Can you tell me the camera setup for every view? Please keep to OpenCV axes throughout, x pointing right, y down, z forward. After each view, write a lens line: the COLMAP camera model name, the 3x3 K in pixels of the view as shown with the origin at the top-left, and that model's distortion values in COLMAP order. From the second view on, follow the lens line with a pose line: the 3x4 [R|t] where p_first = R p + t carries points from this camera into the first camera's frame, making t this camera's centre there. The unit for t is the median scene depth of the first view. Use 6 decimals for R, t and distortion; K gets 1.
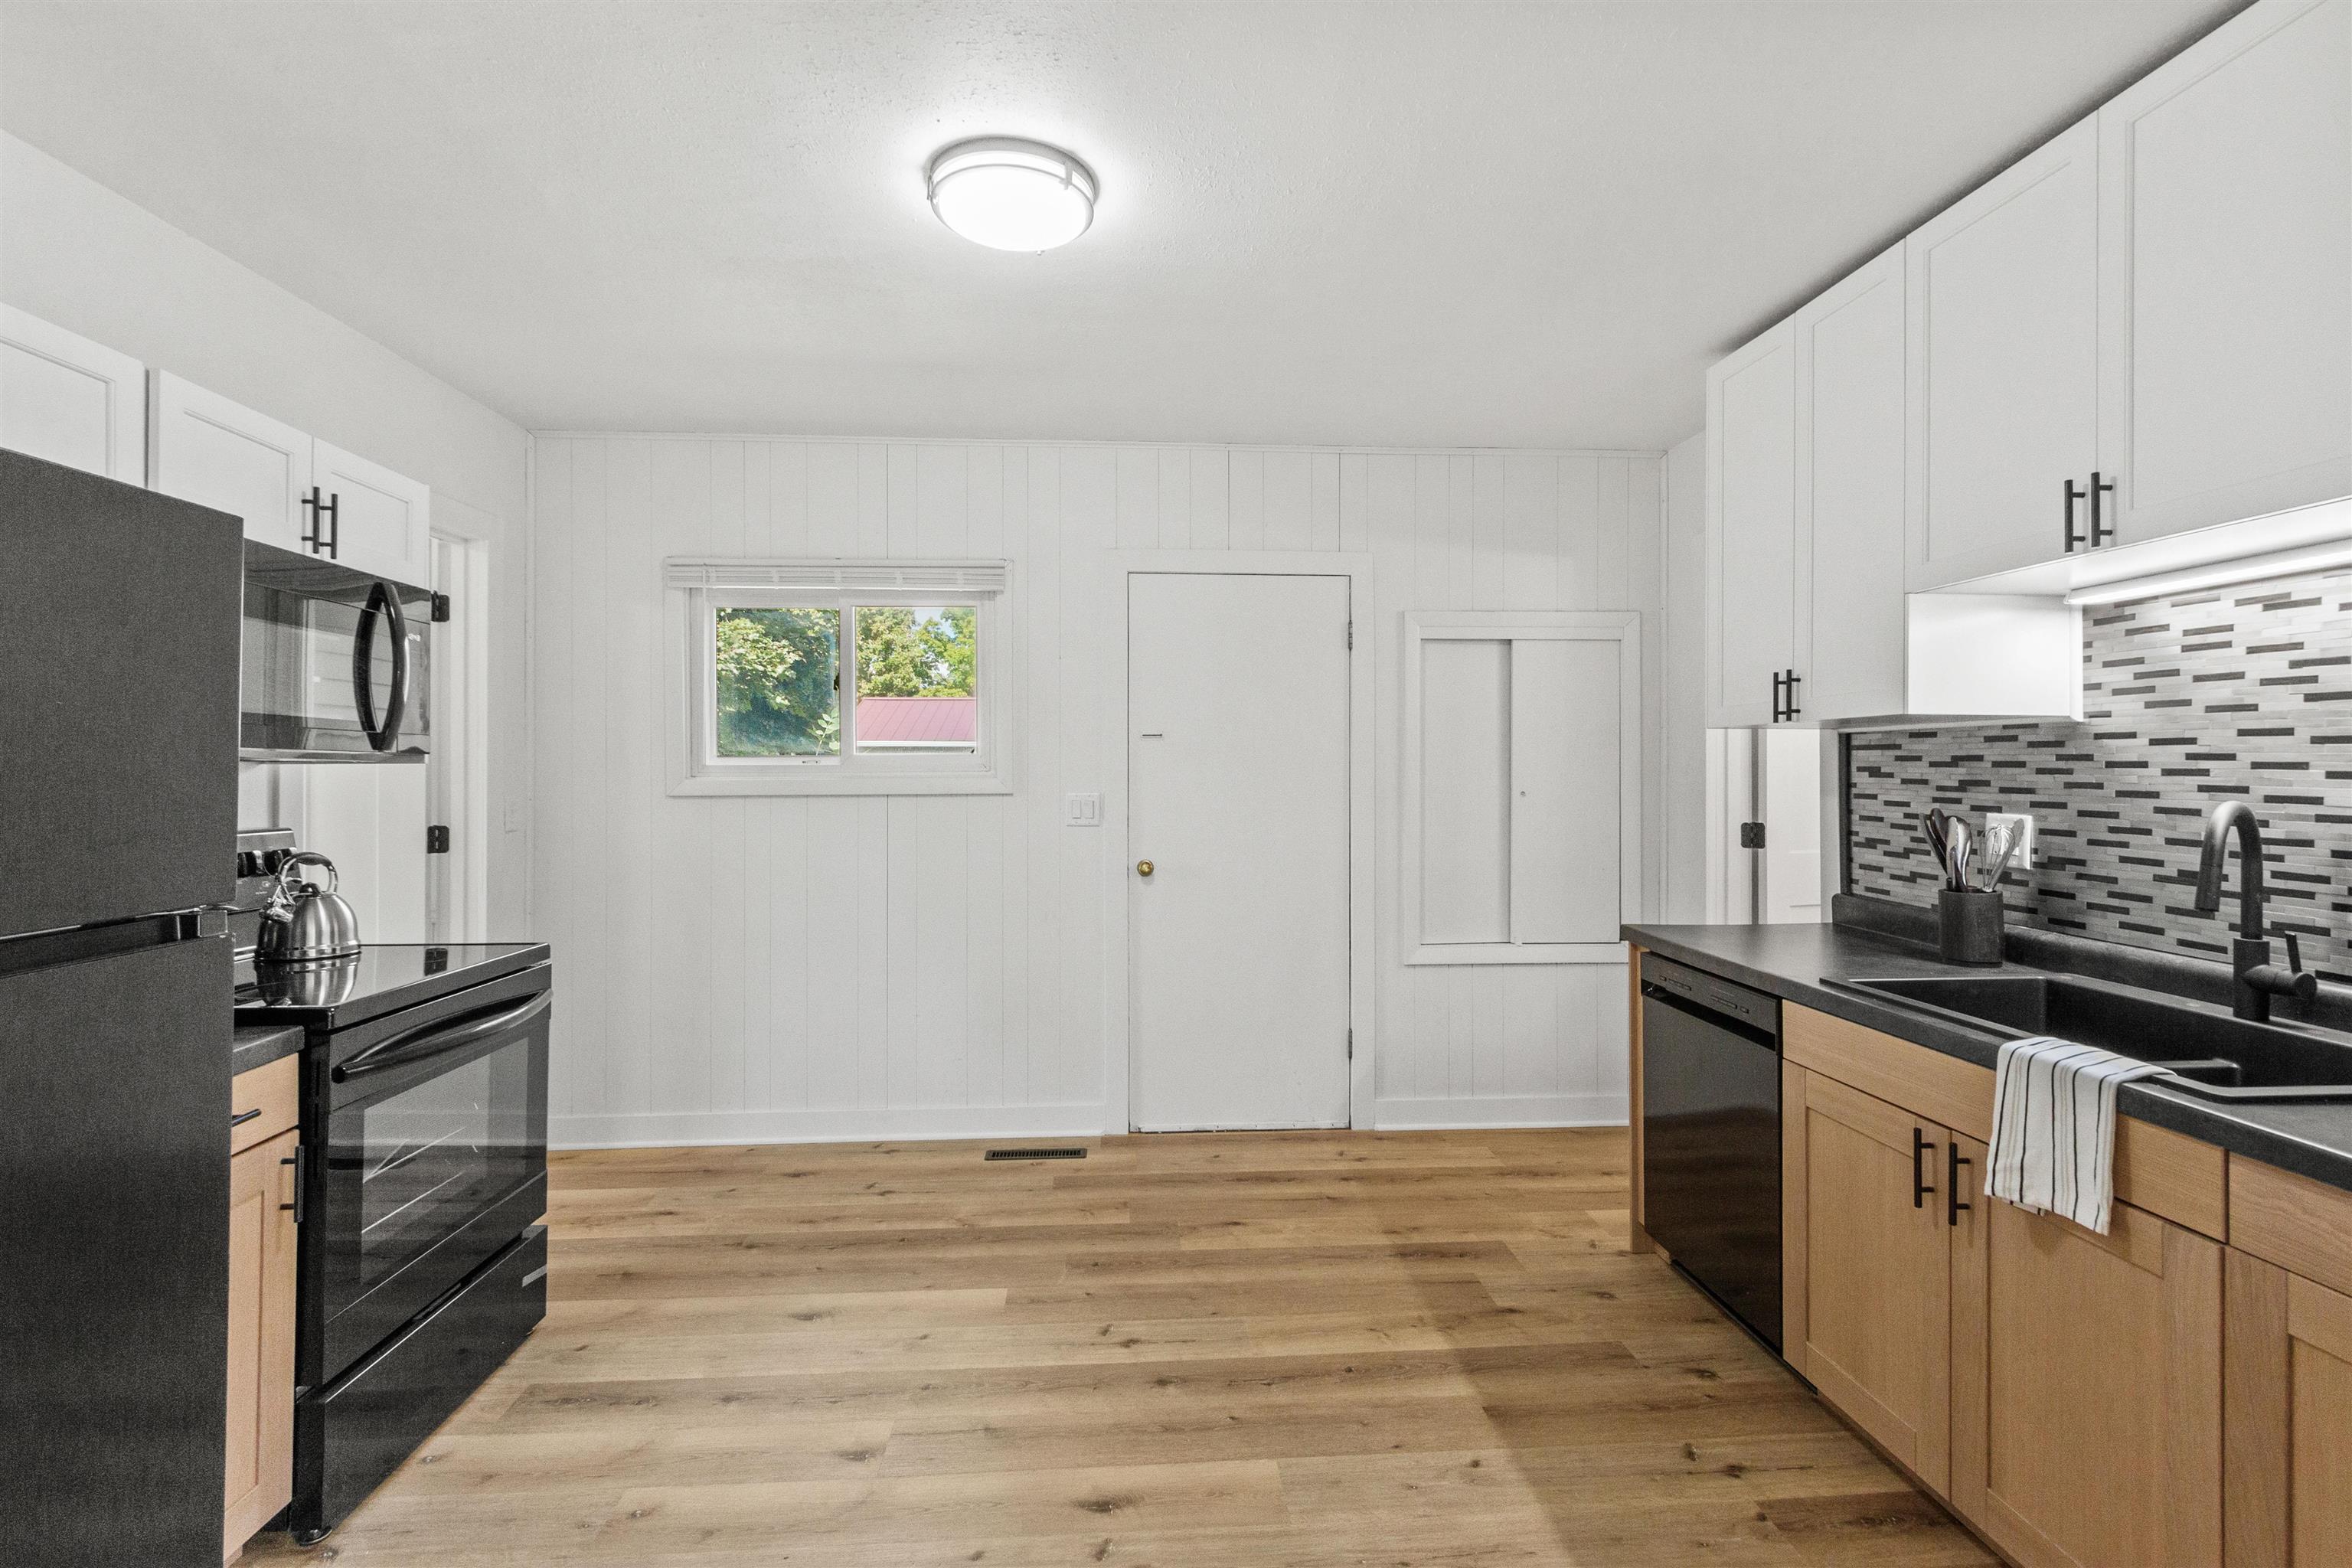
lens RADIAL K [[1104.2, 0, 1176.0], [0, 1104.2, 784.0], [0, 0, 1]] dist [-0.003106, -0.001198]
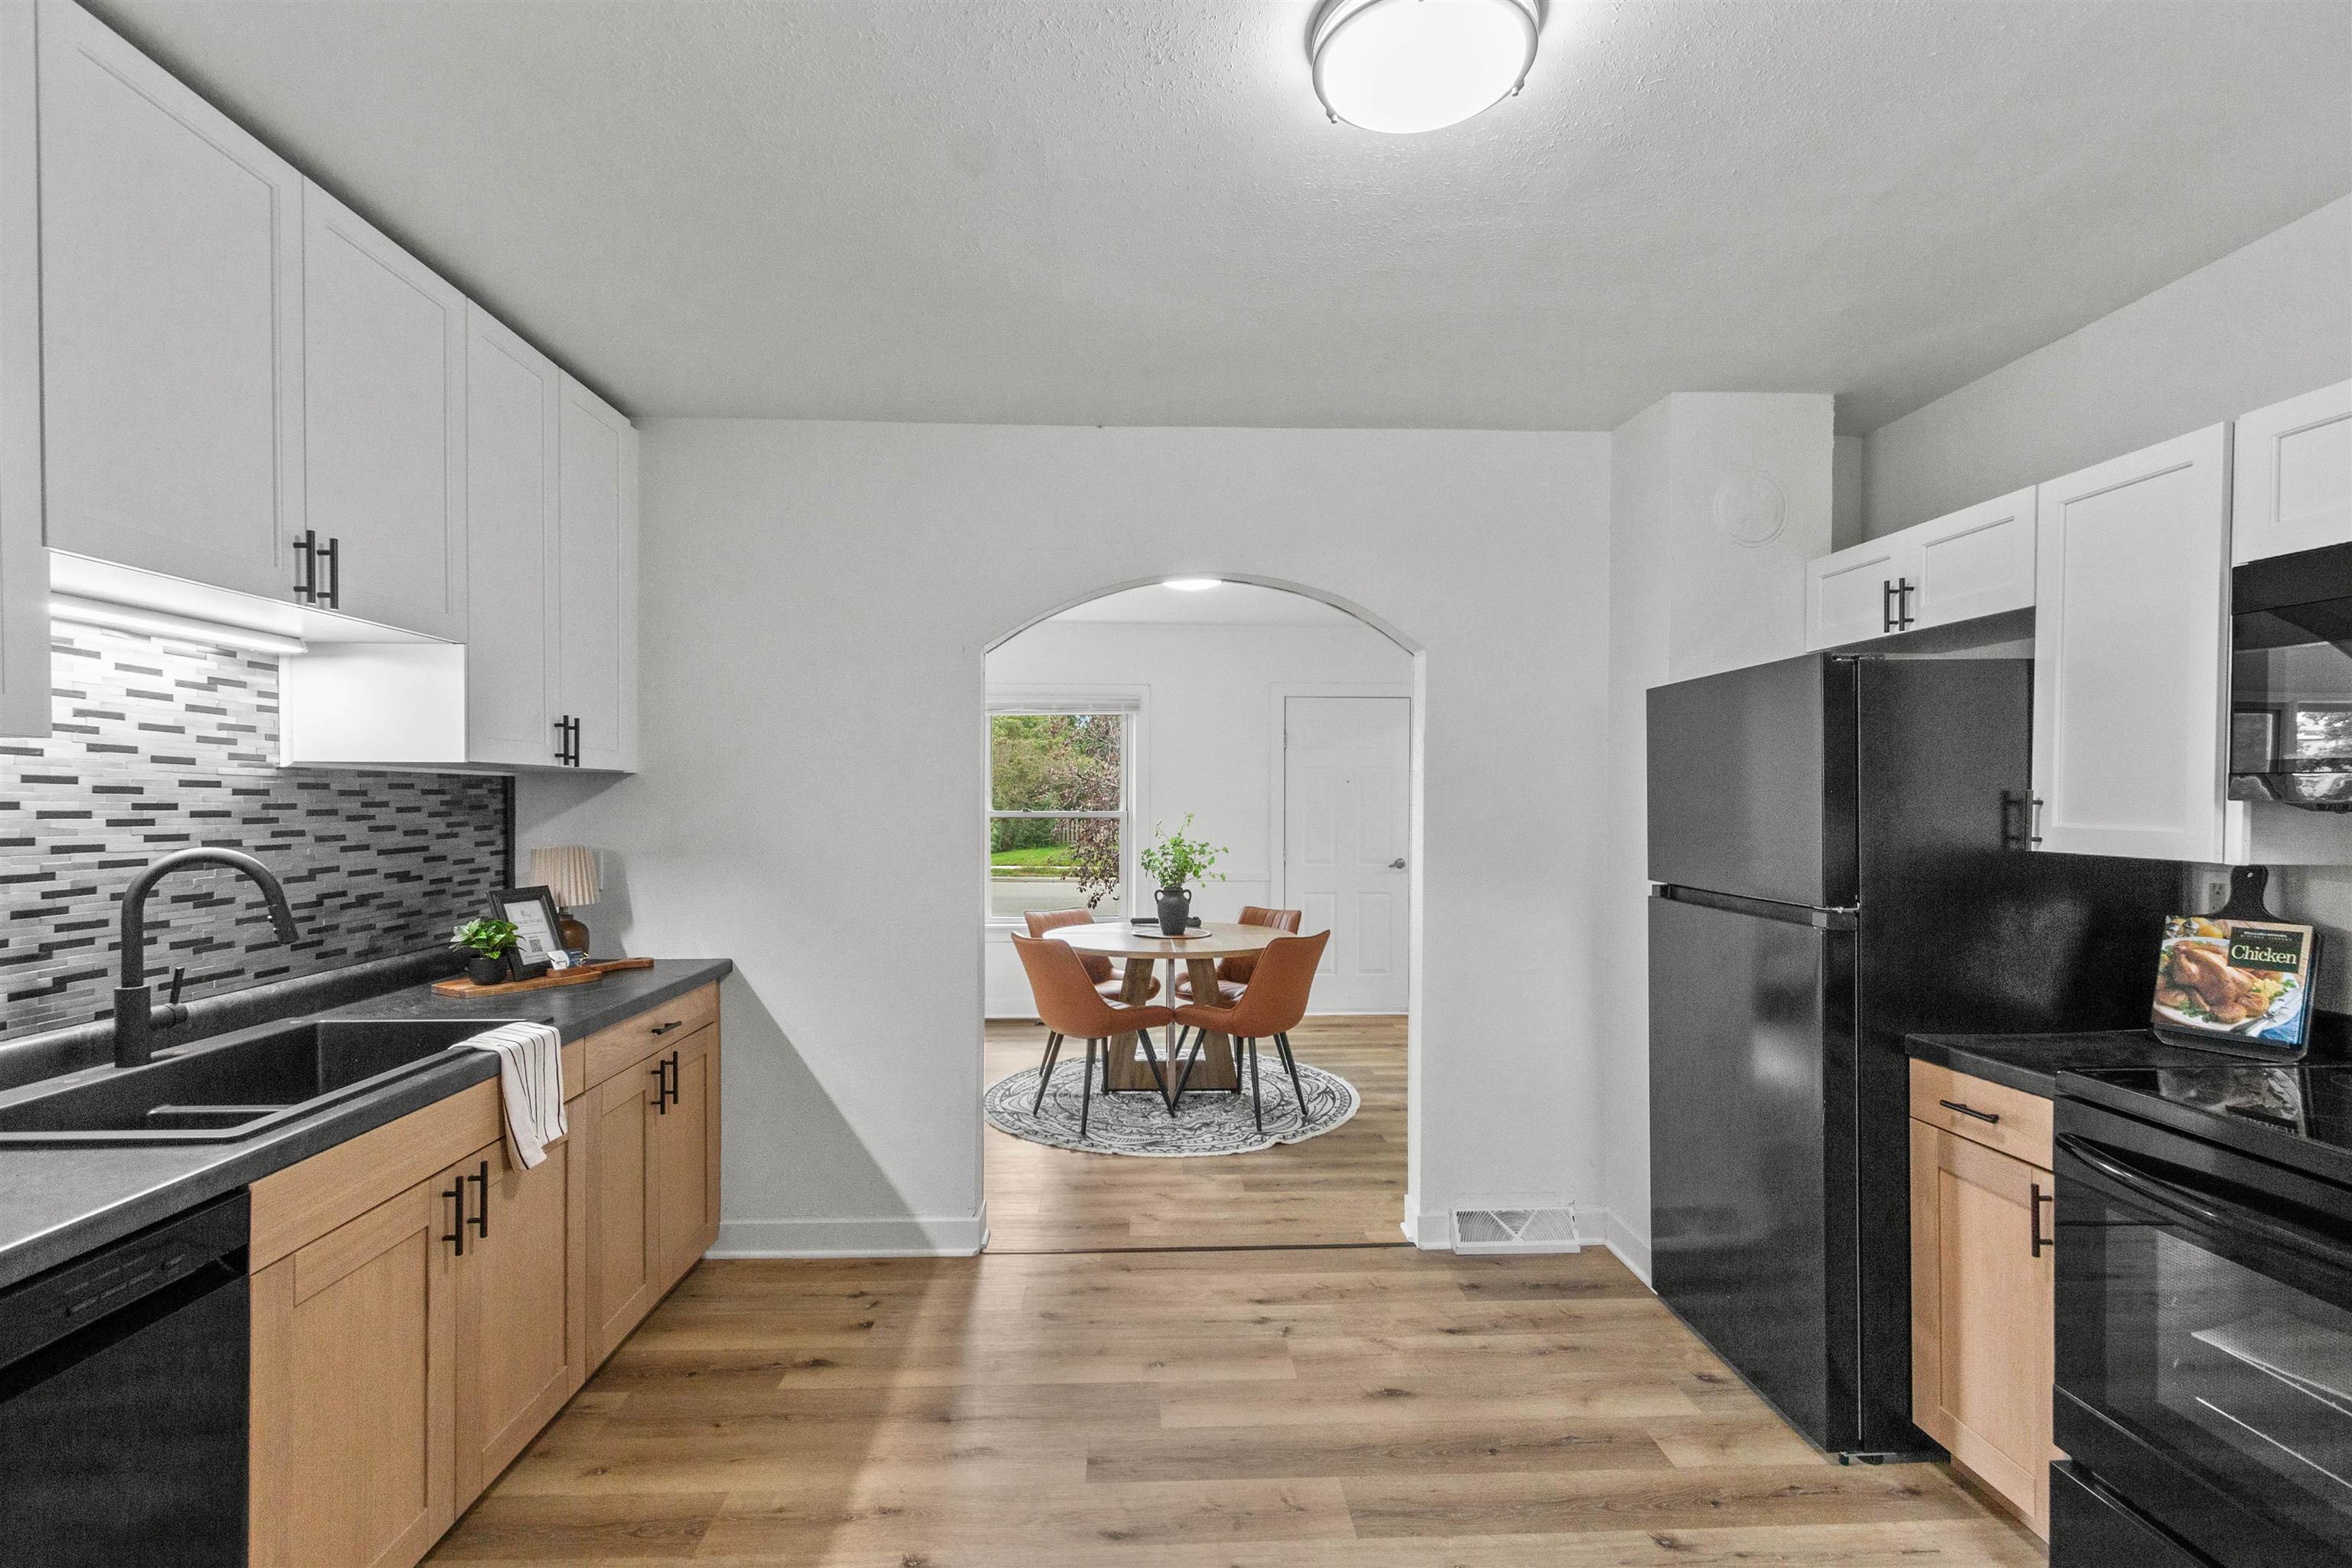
lens RADIAL K [[1104.2, 0, 1176.0], [0, 1104.2, 784.0], [0, 0, 1]] dist [-0.003106, -0.001198]
pose [[-0.999722, -0.003826, 0.023244, -0.001328], [-0.003714, 0.999981, 0.004881, -0.050603], [-0.023263, 0.004794, -0.999718, 1.882355]]
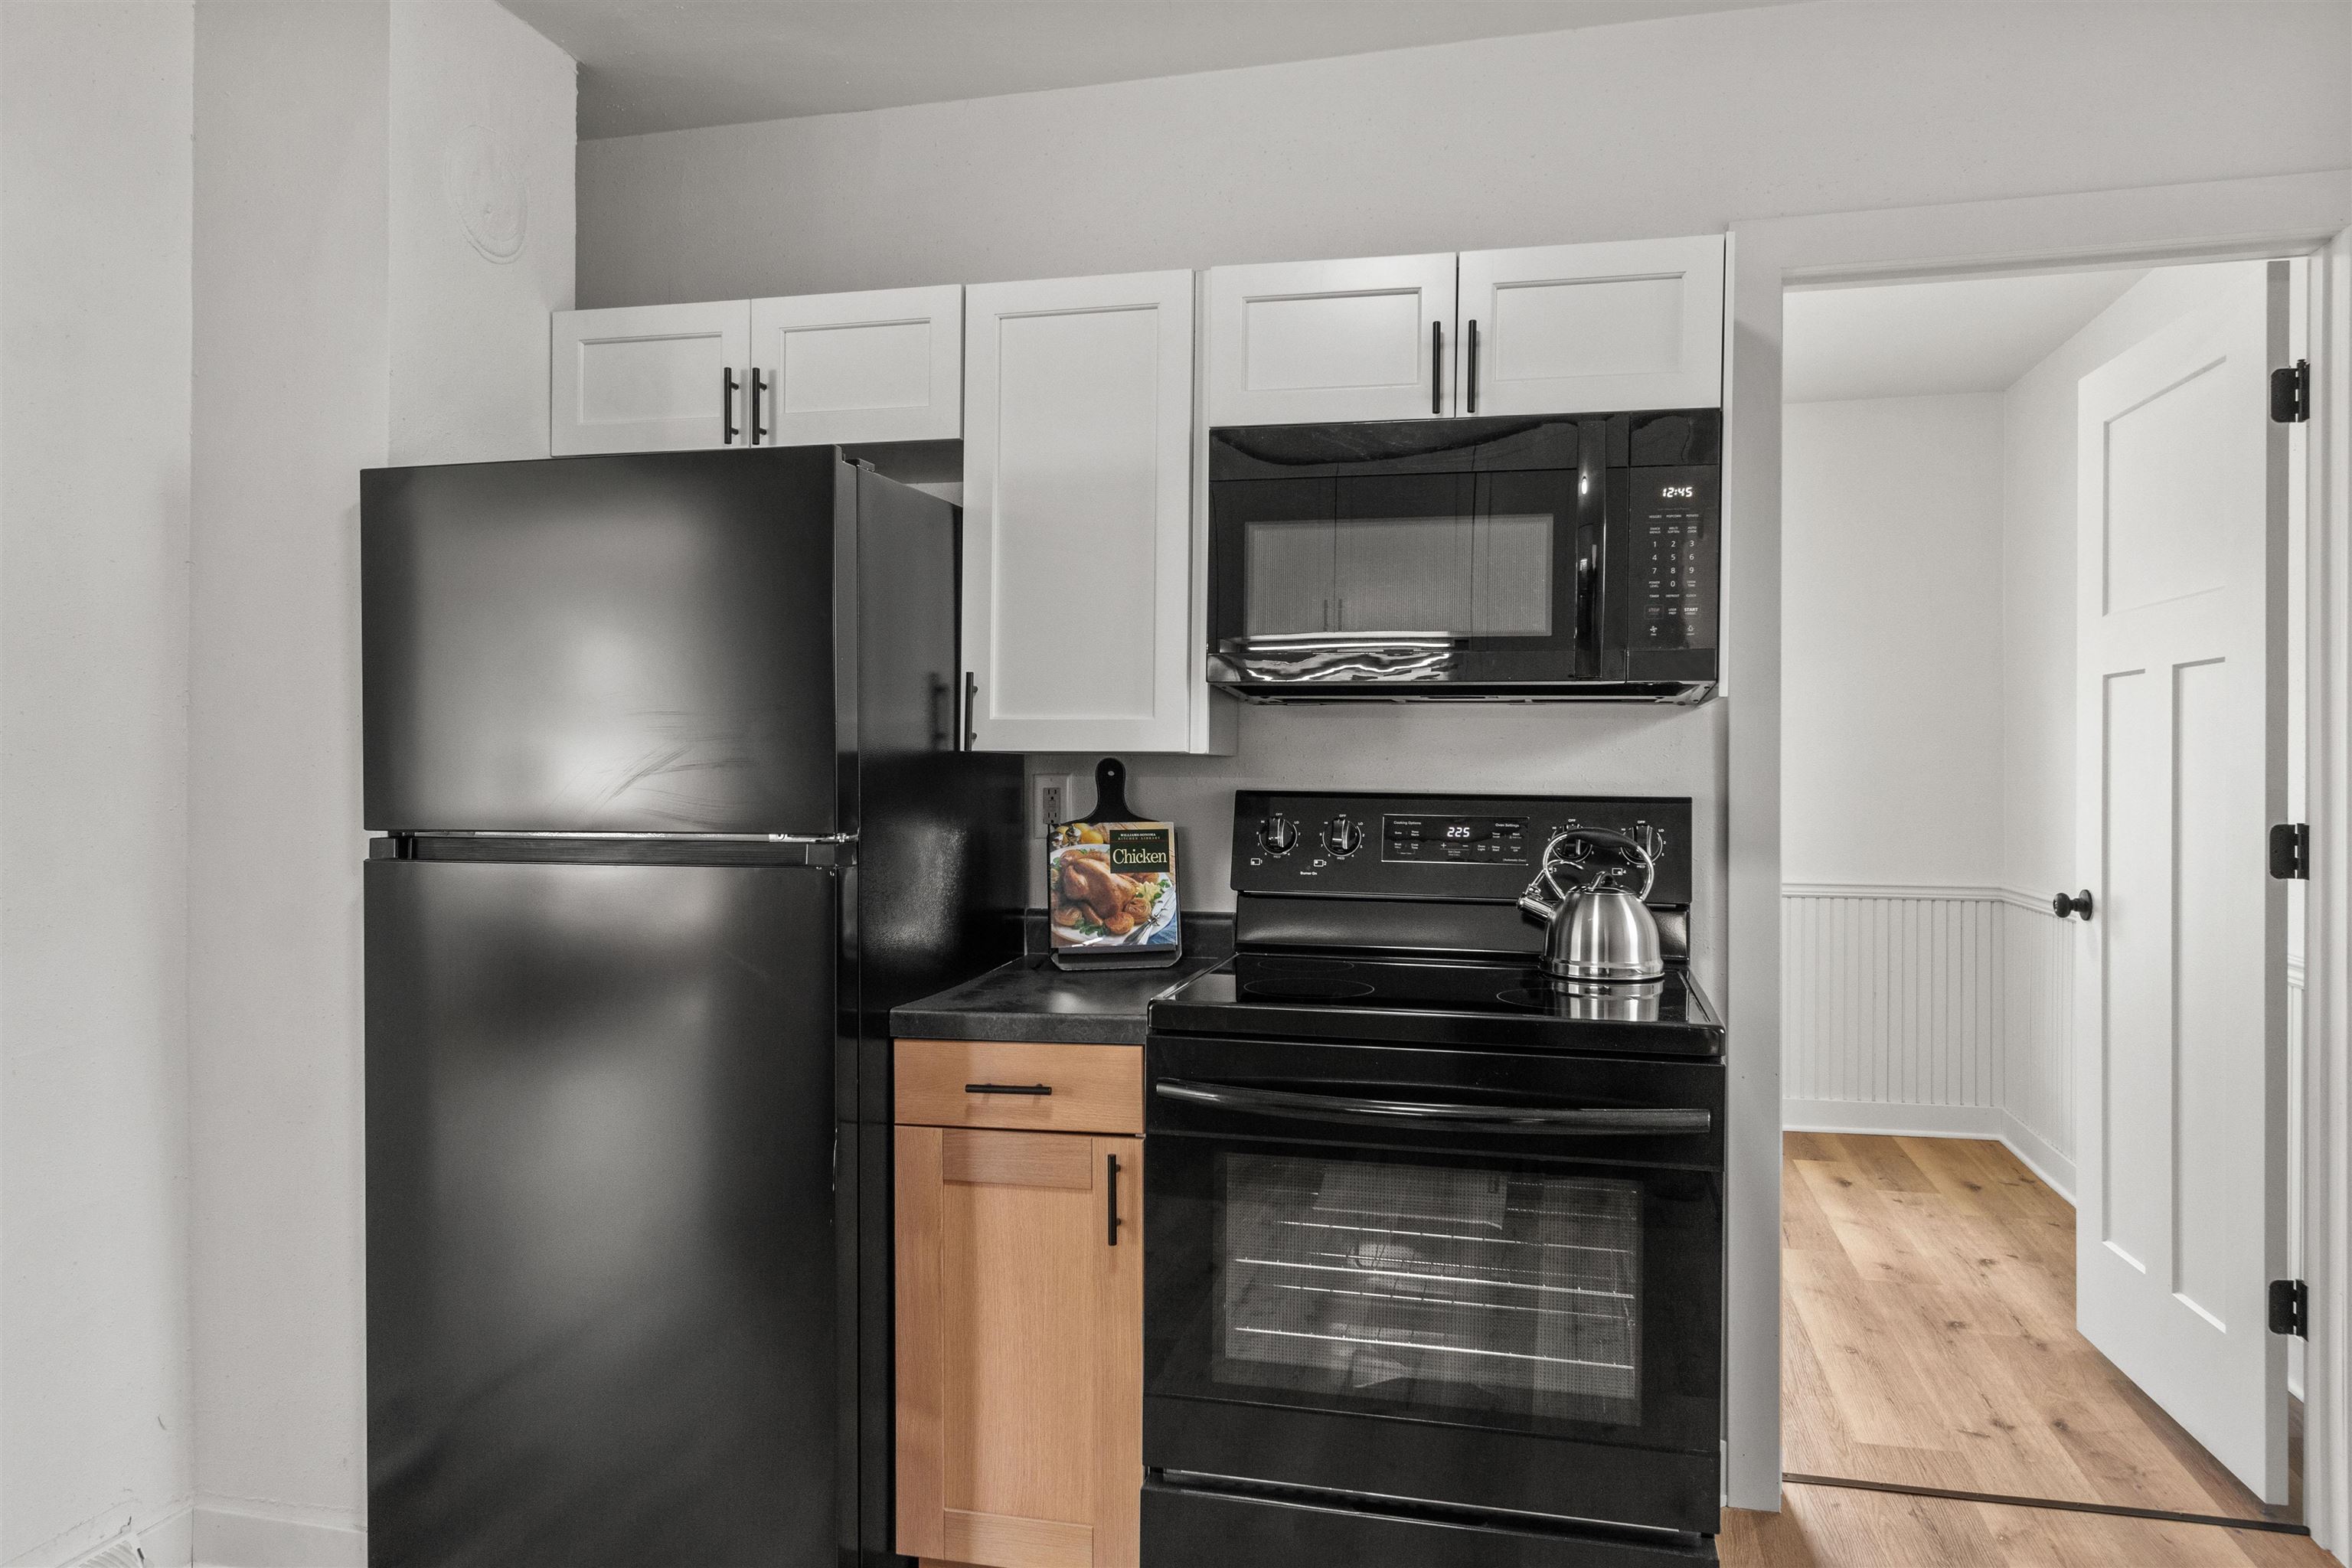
lens RADIAL K [[1551.9, 0, 1176.0], [0, 1551.9, 784.0], [0, 0, 1]] dist [0.013703, 0.003507]
pose [[-0.298410, 0.011818, -0.954365, 0.288822], [-0.011272, 0.999810, 0.015906, 0.025349], [0.954371, 0.015504, -0.298220, 1.262709]]
